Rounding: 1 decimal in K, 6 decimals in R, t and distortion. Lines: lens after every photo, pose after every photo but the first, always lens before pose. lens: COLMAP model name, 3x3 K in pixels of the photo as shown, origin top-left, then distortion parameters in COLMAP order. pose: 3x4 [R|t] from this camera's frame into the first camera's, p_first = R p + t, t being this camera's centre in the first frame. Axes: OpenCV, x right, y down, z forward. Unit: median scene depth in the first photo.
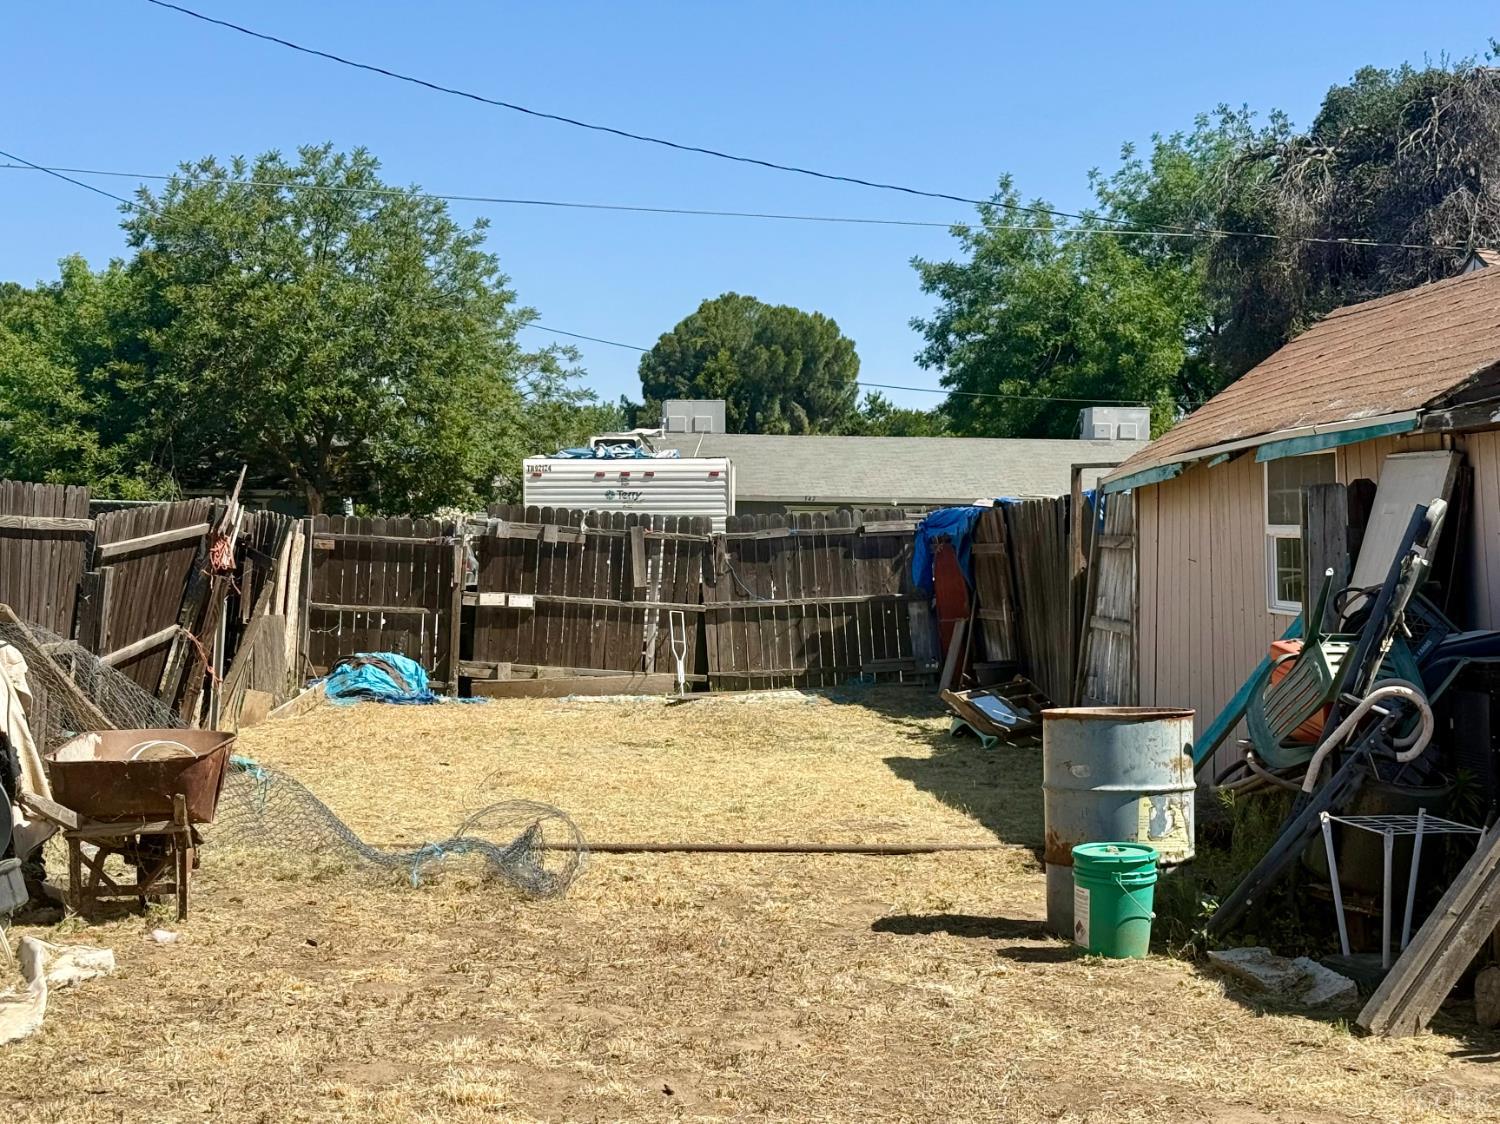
lens RADIAL K [[2095.2, 0, 750.3], [0, 2095.2, 561.8], [0, 0, 1]] dist [-0.001961, 0.000000]
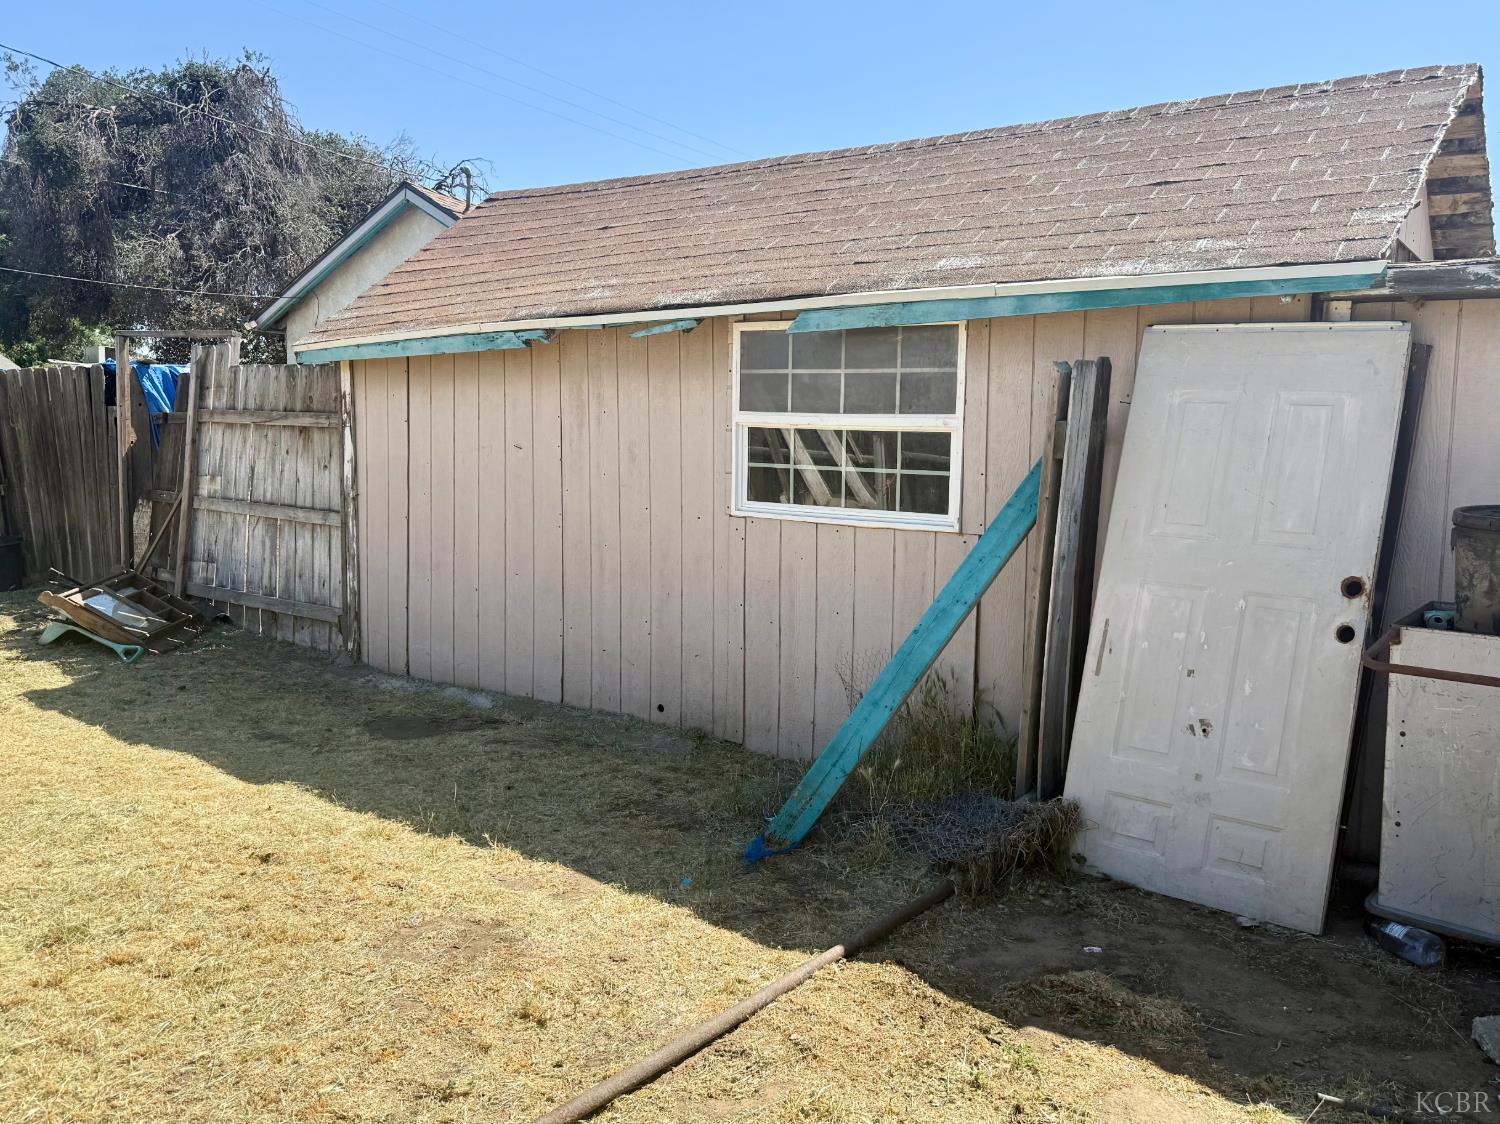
lens RADIAL K [[1196.4, 0, 750.0], [0, 1196.4, 561.1], [0, 0, 1]] dist [0.018078, -0.003415]
pose [[0.669739, -0.066191, 0.739641, -0.077730], [-0.016451, 0.994453, 0.103891, -0.005796], [-0.742415, -0.081748, 0.664934, 0.509965]]
